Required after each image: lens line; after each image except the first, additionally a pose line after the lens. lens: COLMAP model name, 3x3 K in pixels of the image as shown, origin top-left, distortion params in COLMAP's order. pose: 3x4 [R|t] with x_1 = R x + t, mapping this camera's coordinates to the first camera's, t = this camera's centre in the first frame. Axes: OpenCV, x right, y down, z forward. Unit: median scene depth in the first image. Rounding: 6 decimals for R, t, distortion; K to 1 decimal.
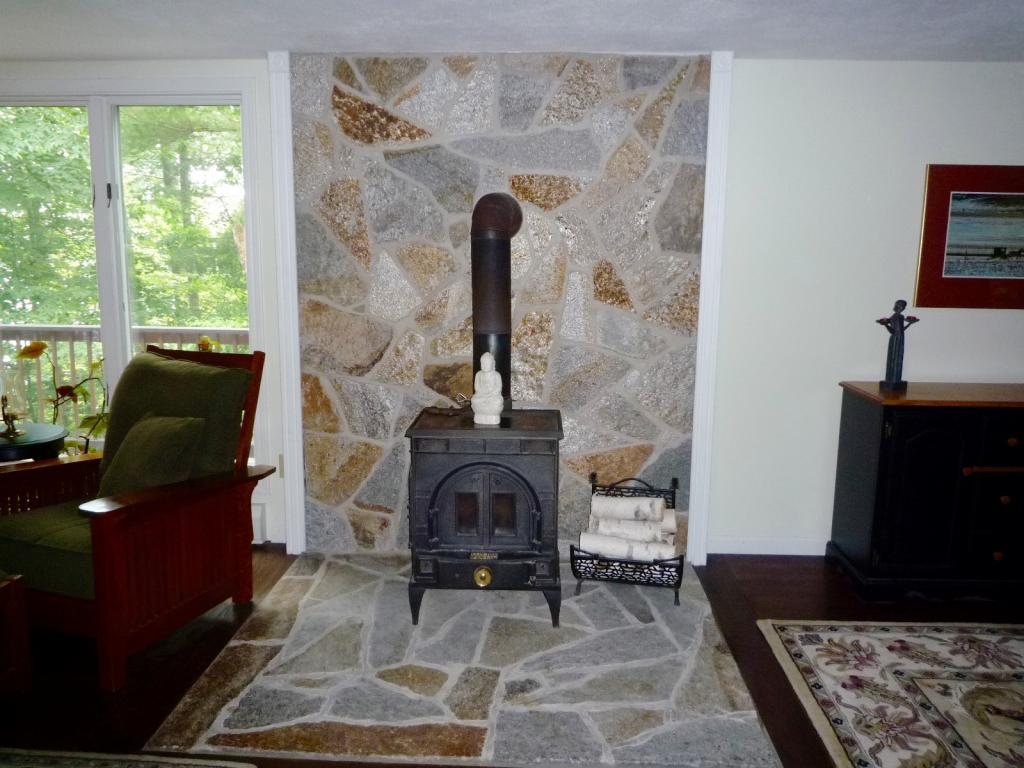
lens RADIAL K [[751.8, 0, 512.0], [0, 751.8, 384.0], [0, 0, 1]] dist [-0.027773, -0.004865]
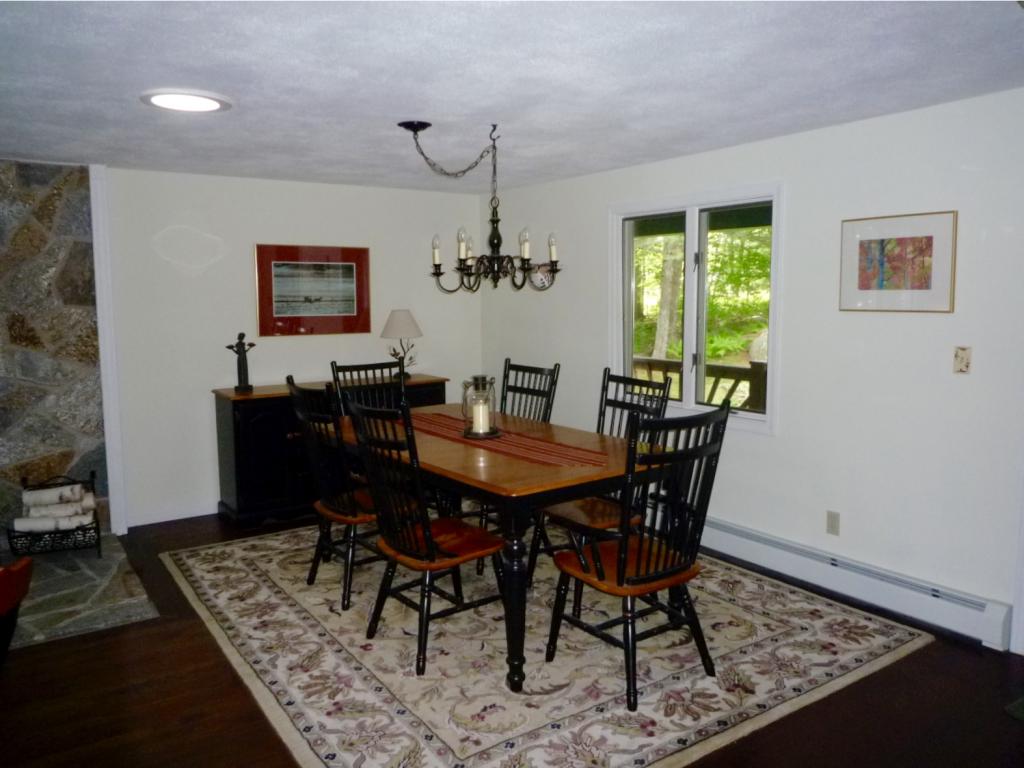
lens RADIAL K [[772.0, 0, 512.0], [0, 772.0, 384.0], [0, 0, 1]] dist [-0.032775, -0.007610]
pose [[0.798300, -0.081772, 0.596683, 0.012773], [0.115533, 0.993132, -0.018468, 0.084667], [-0.591075, 0.083680, 0.802264, -0.578186]]
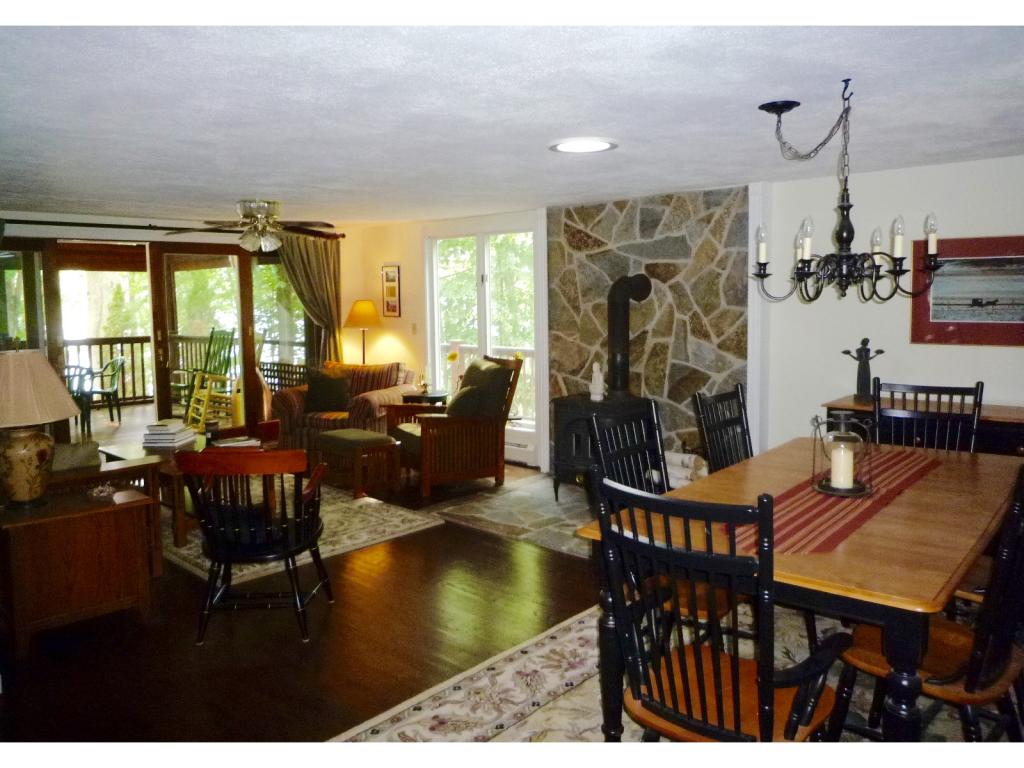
lens RADIAL K [[756.2, 0, 513.5], [0, 756.2, 361.9], [0, 0, 1]] dist [-0.039734, -0.002764]
pose [[0.761586, 0.034707, -0.647134, 0.919514], [-0.088055, 0.994846, -0.050273, 0.064570], [0.642054, 0.095270, 0.760717, -0.515807]]
